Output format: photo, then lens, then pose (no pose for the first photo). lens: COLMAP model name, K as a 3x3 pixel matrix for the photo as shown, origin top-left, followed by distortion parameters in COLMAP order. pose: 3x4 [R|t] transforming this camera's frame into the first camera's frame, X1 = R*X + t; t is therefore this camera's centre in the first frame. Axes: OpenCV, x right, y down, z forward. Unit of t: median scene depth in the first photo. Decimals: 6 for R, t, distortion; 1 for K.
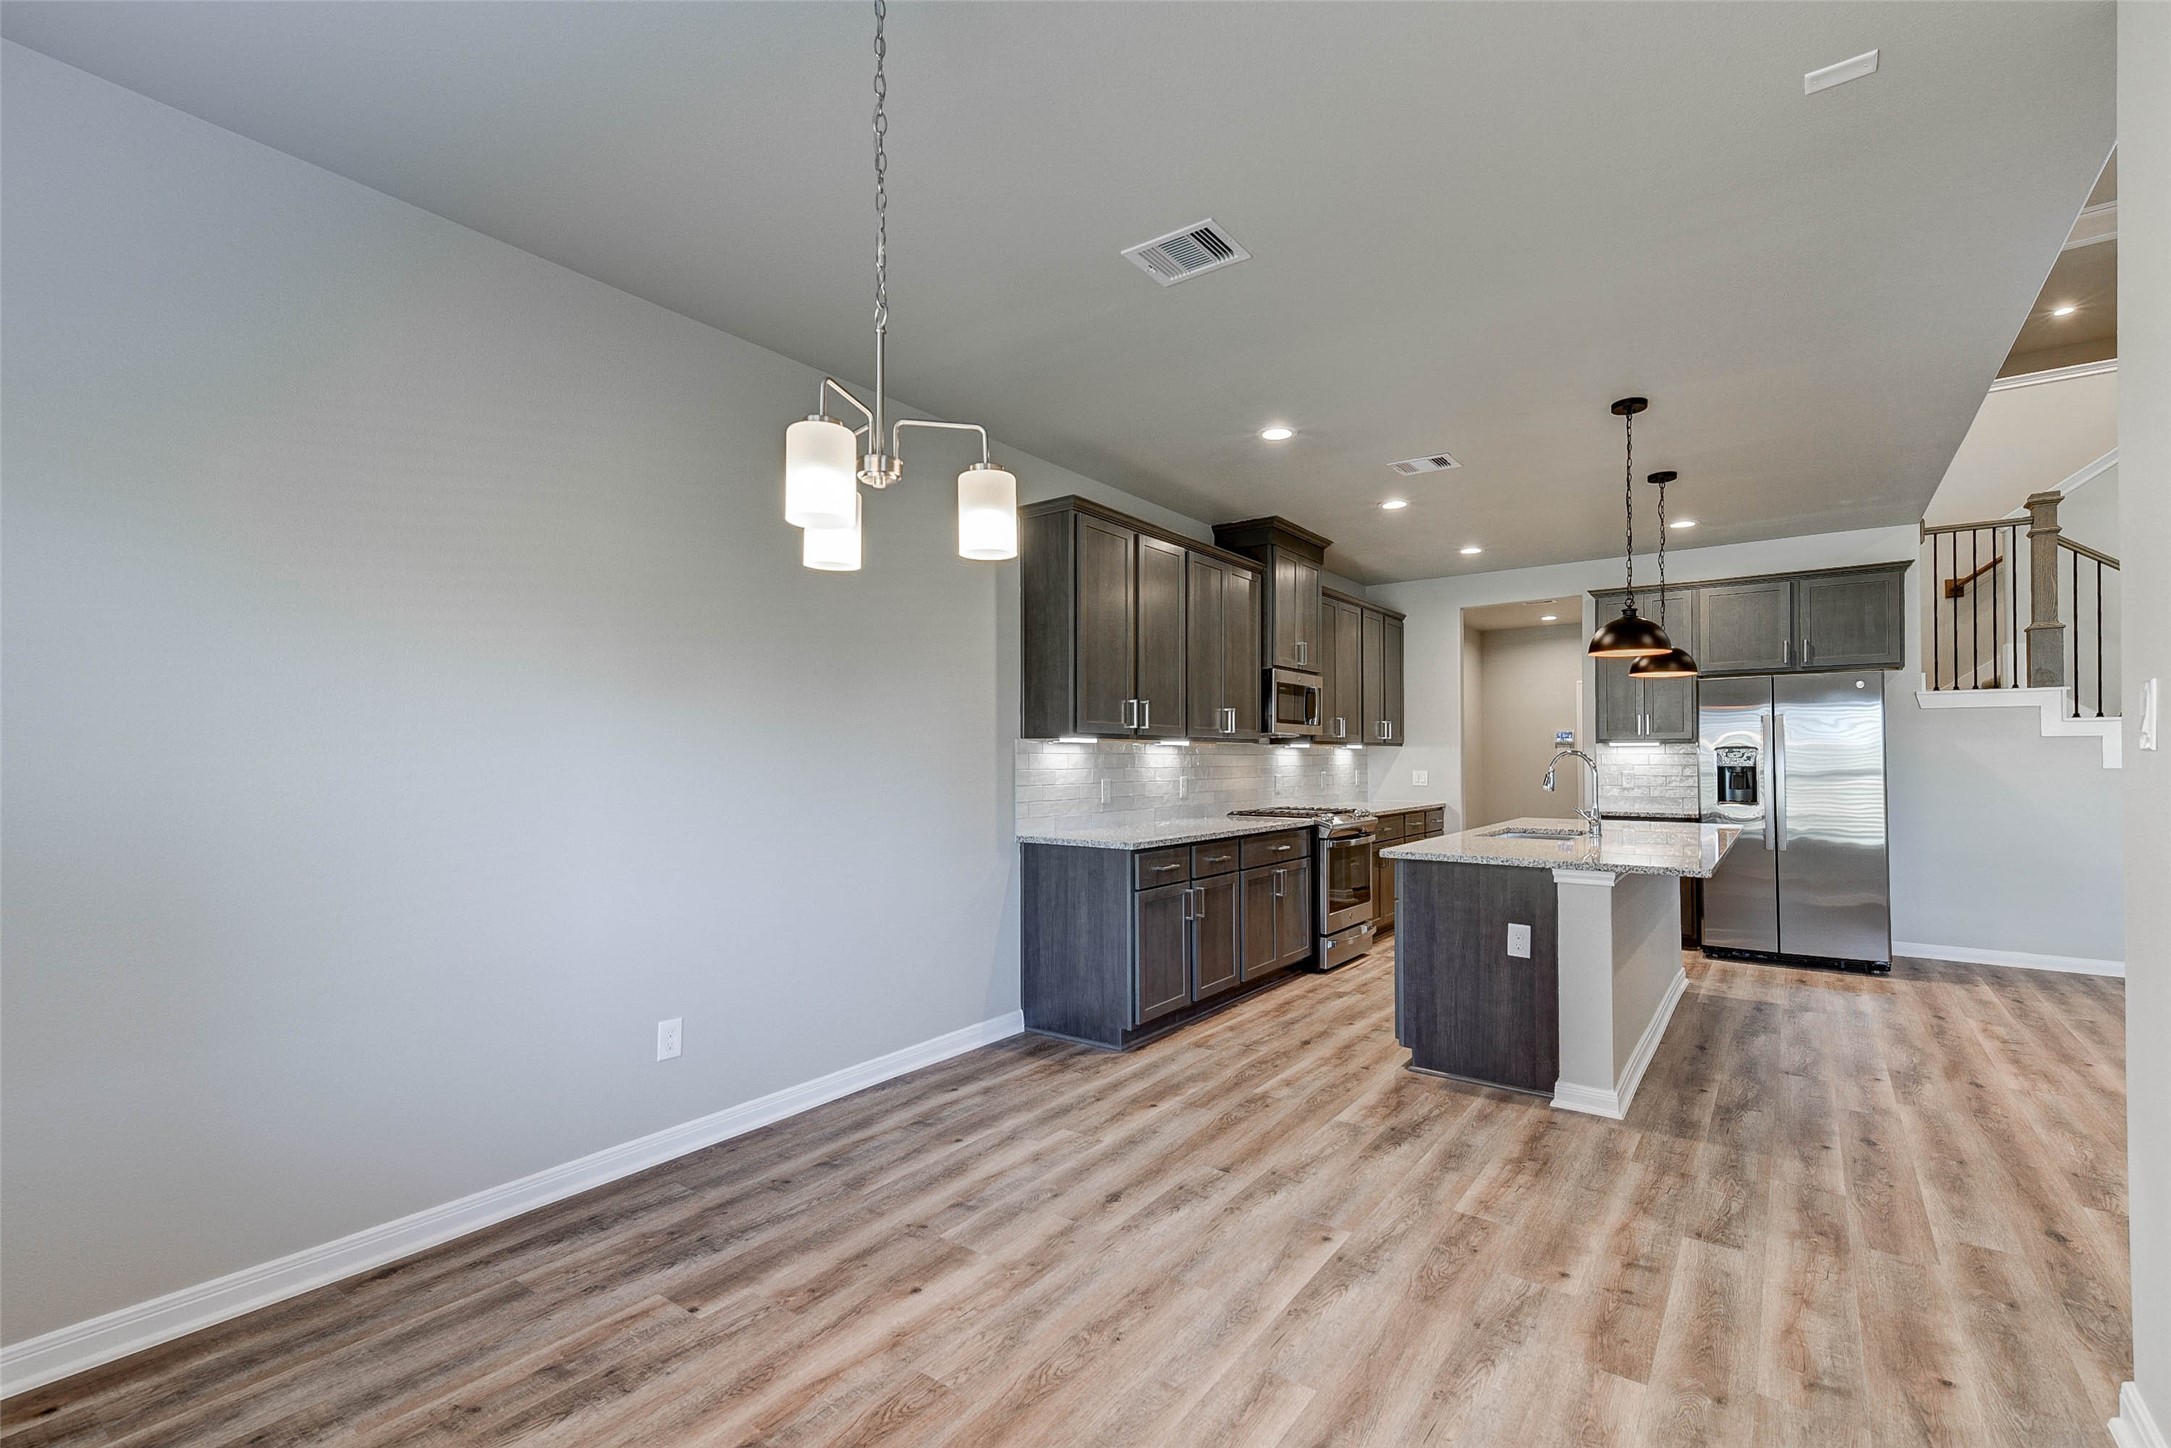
lens RADIAL K [[957.8, 0, 1104.5], [0, 957.8, 740.8], [0, 0, 1]] dist [0.026925, -0.006619]
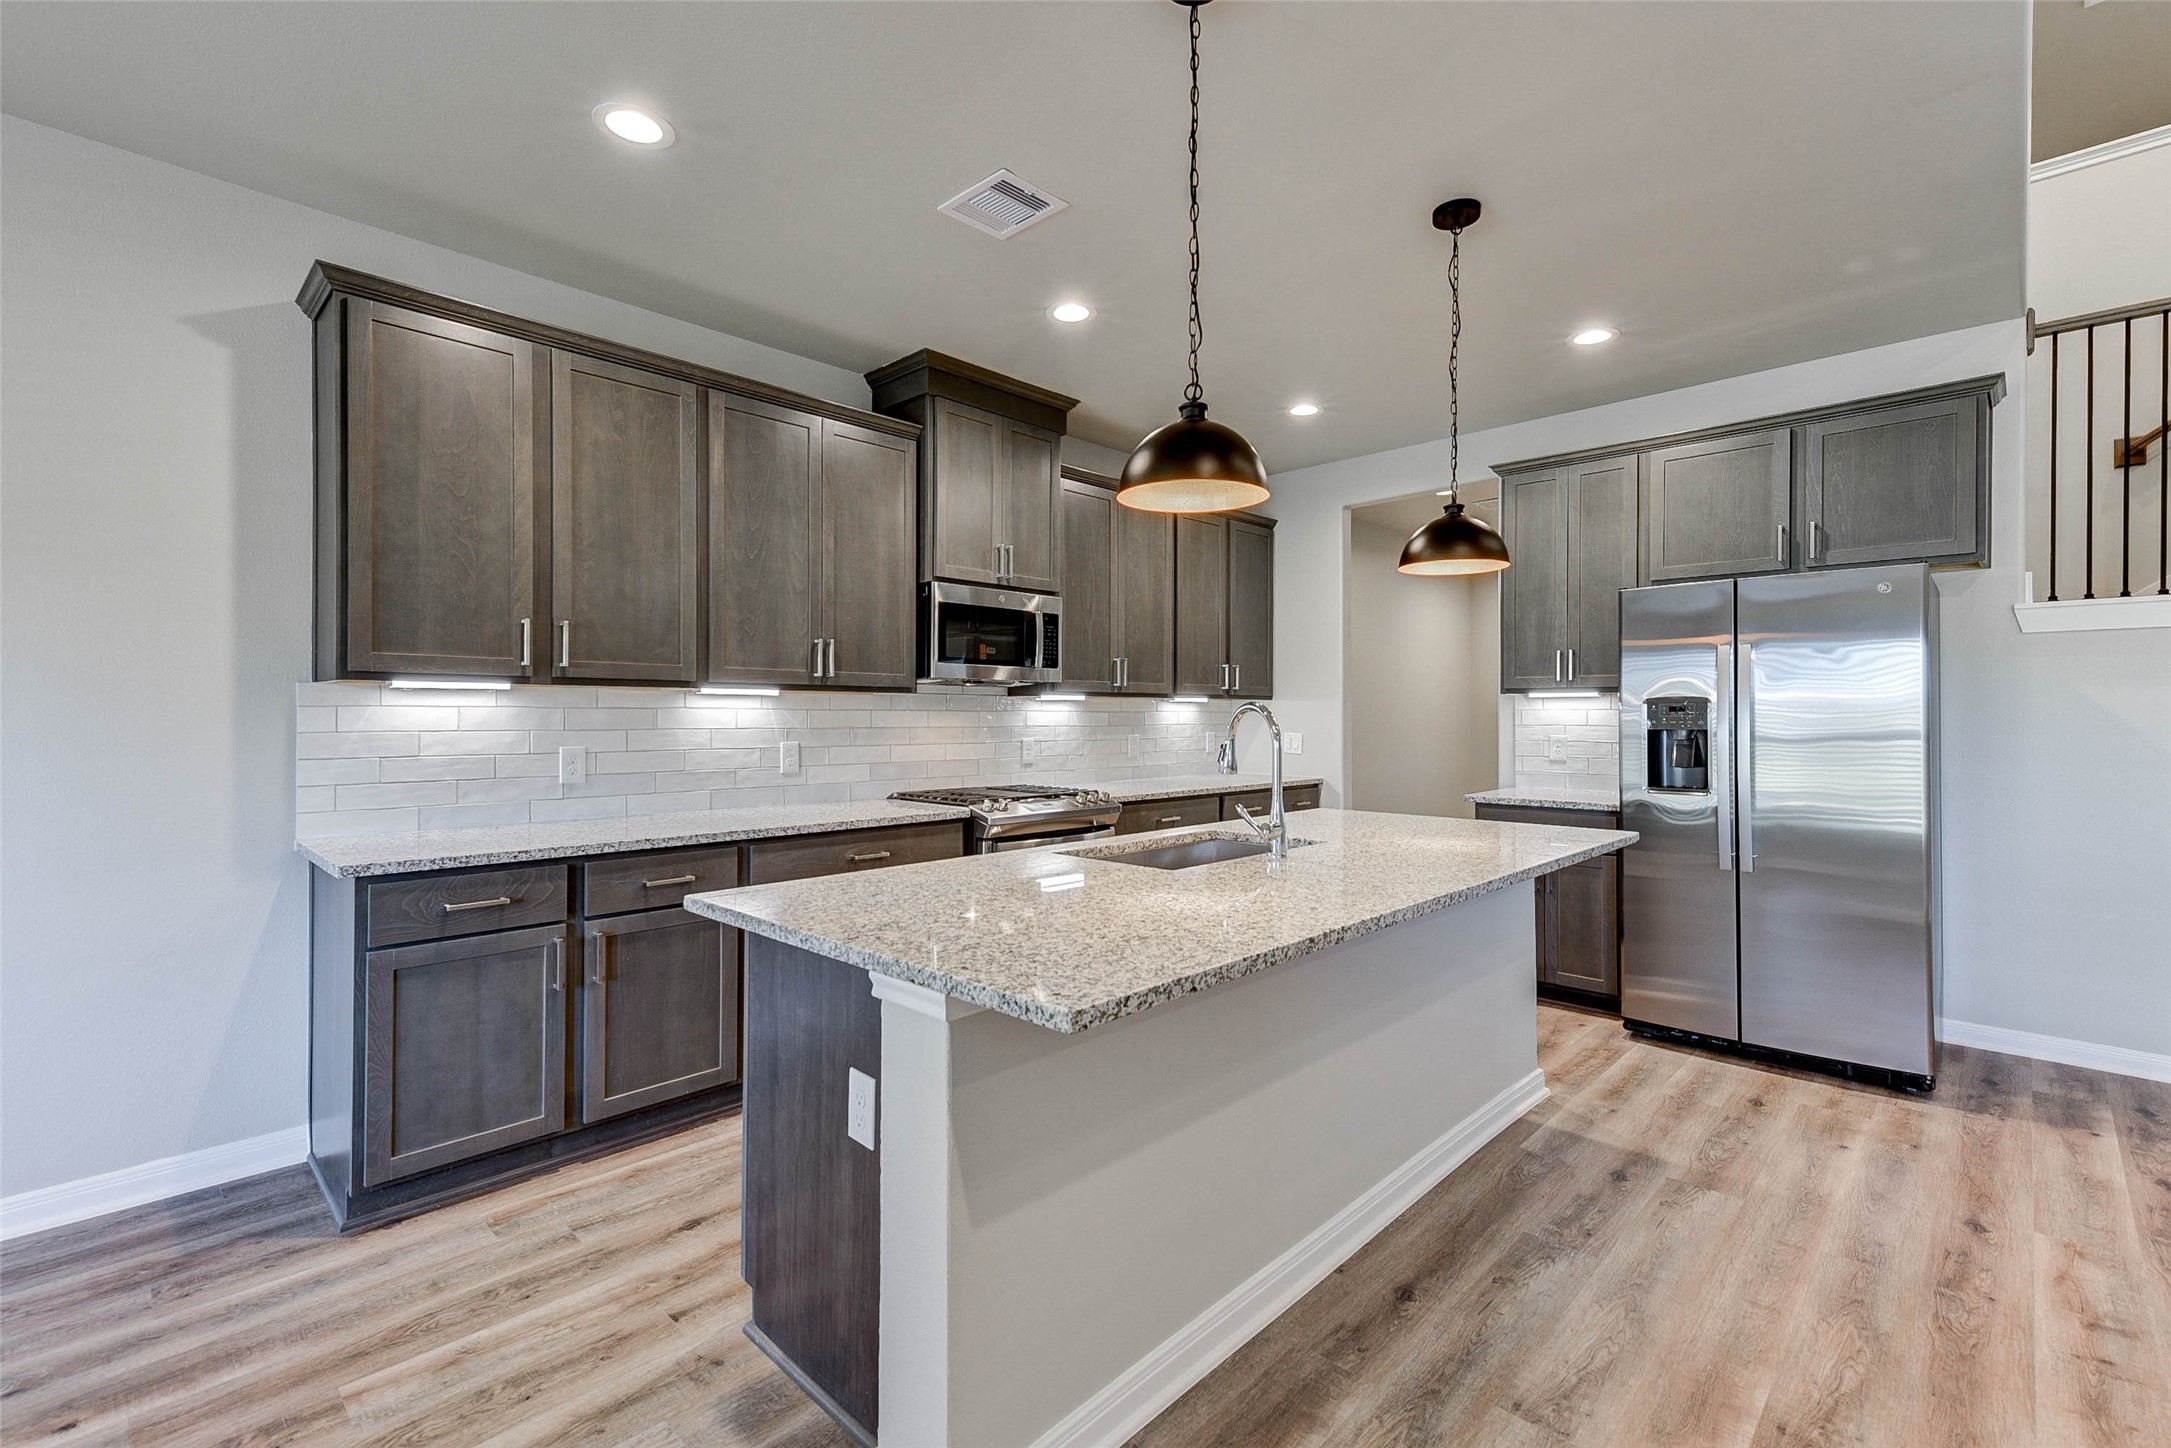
lens RADIAL K [[957.8, 0, 1086.6], [0, 957.8, 714.9], [0, 0, 1]] dist [0.026925, -0.006619]
pose [[0.990477, 0.001789, -0.137667, 0.380233], [0.000482, 0.999864, 0.016465, 0.006835], [0.137678, -0.016375, 0.990342, 0.354419]]
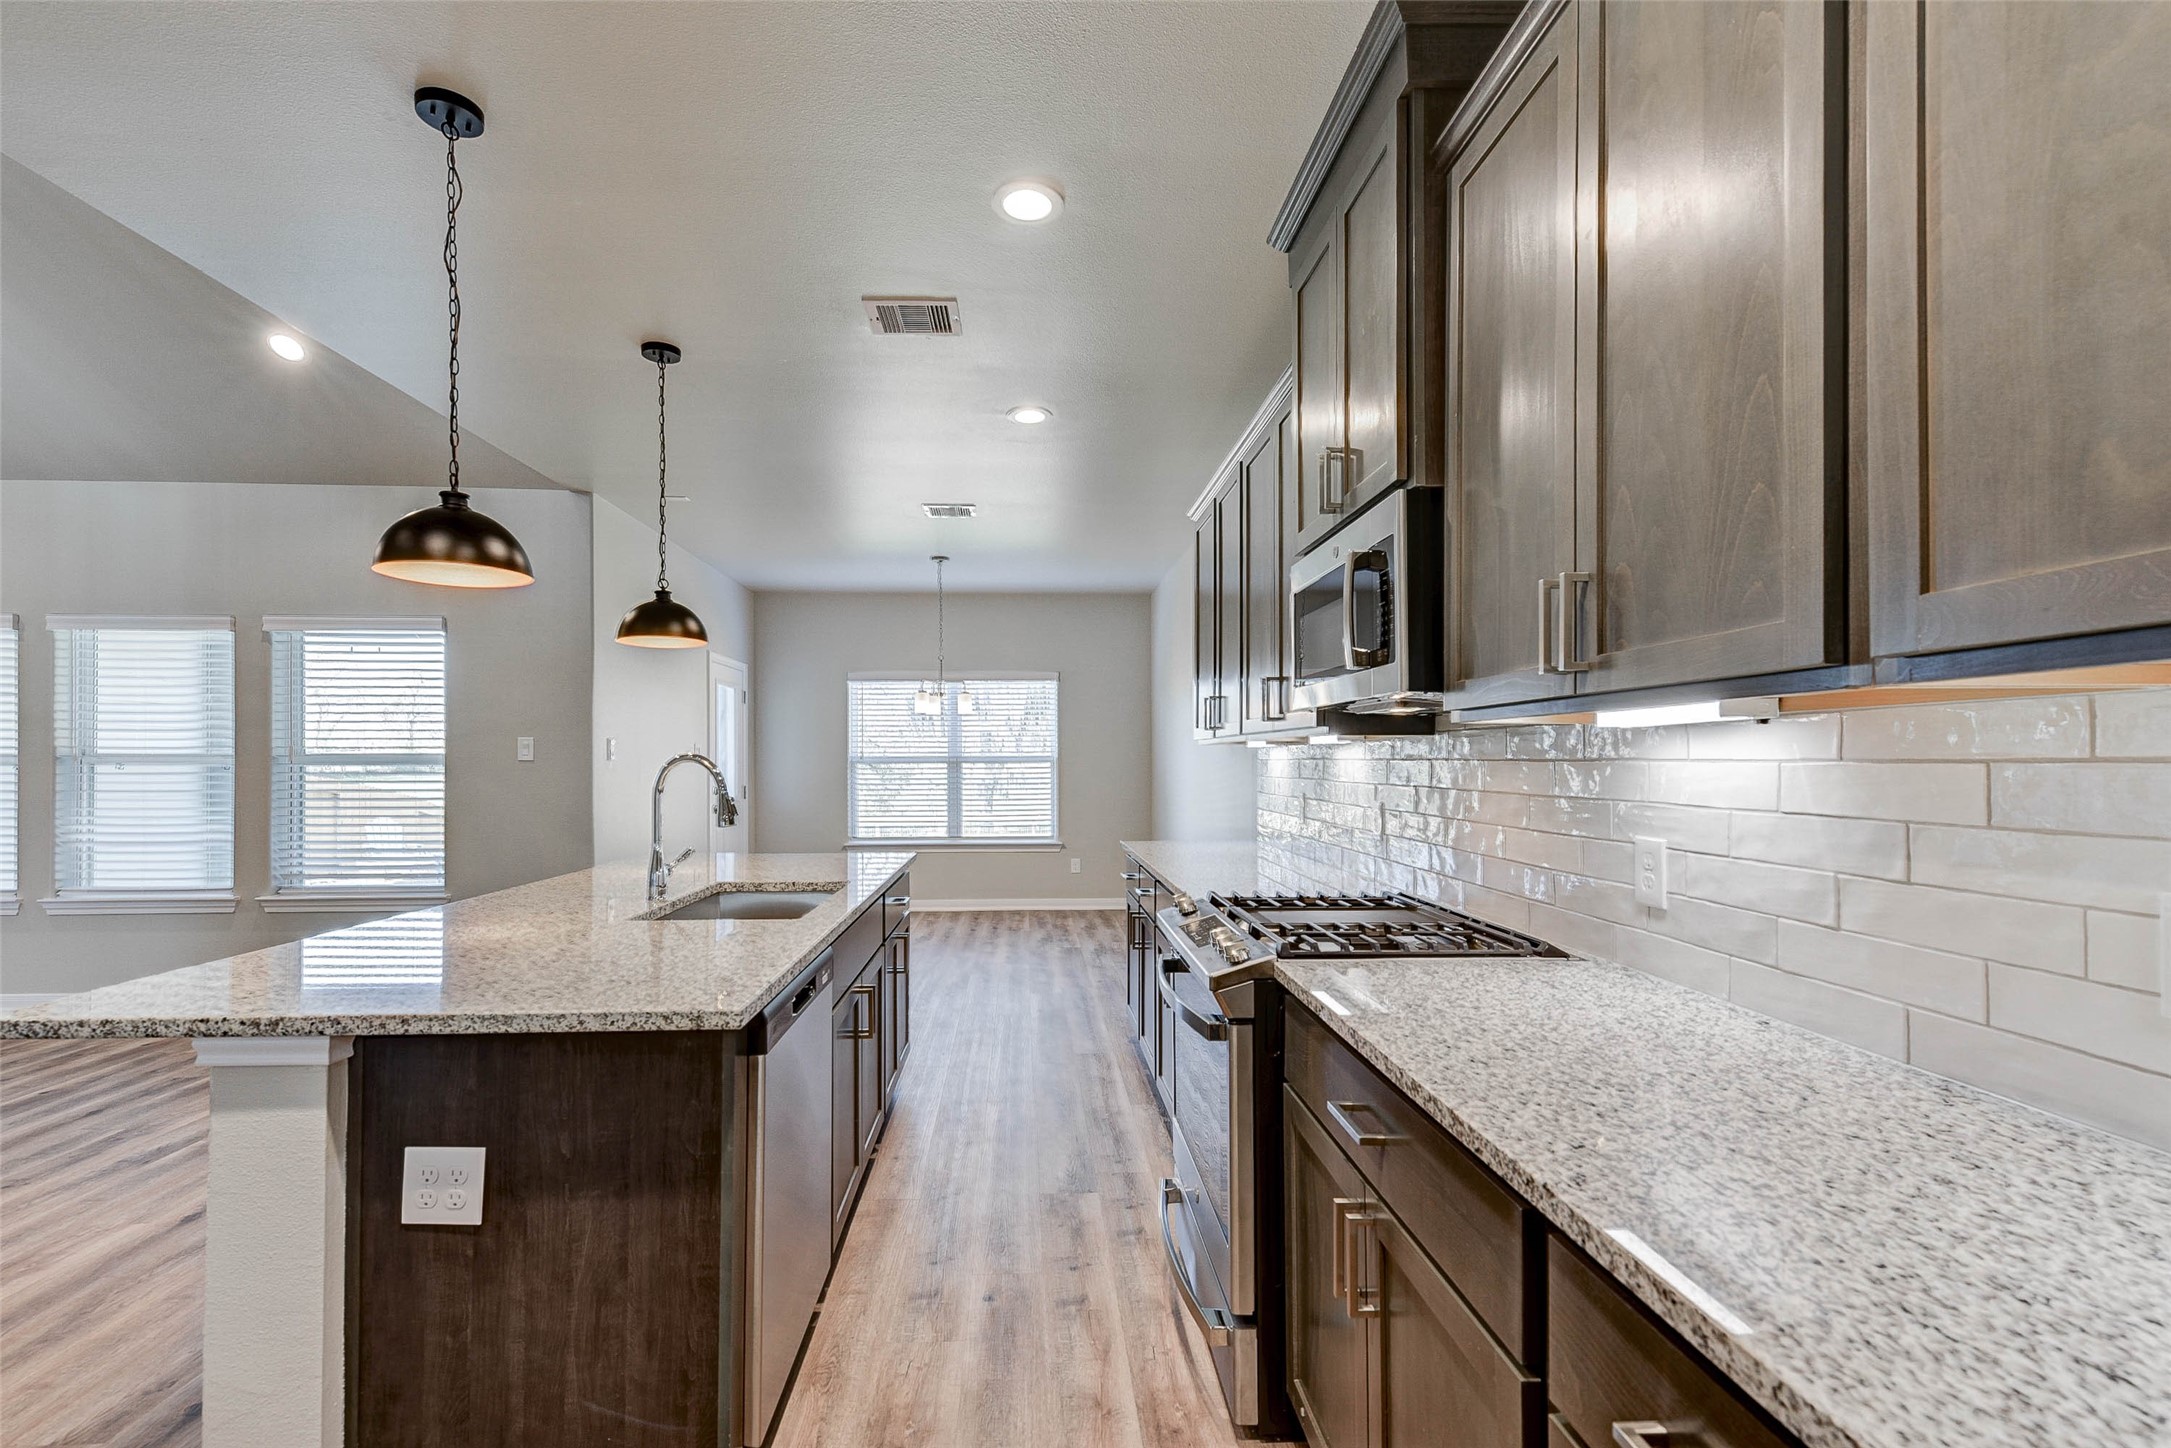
lens RADIAL K [[957.8, 0, 1046.8], [0, 957.8, 757.8], [0, 0, 1]] dist [0.026925, -0.006619]
pose [[-0.798398, -0.001918, -0.602128, 0.542963], [0.009566, 0.999828, -0.015869, 0.019865], [0.602055, -0.018430, -0.798242, 1.301341]]
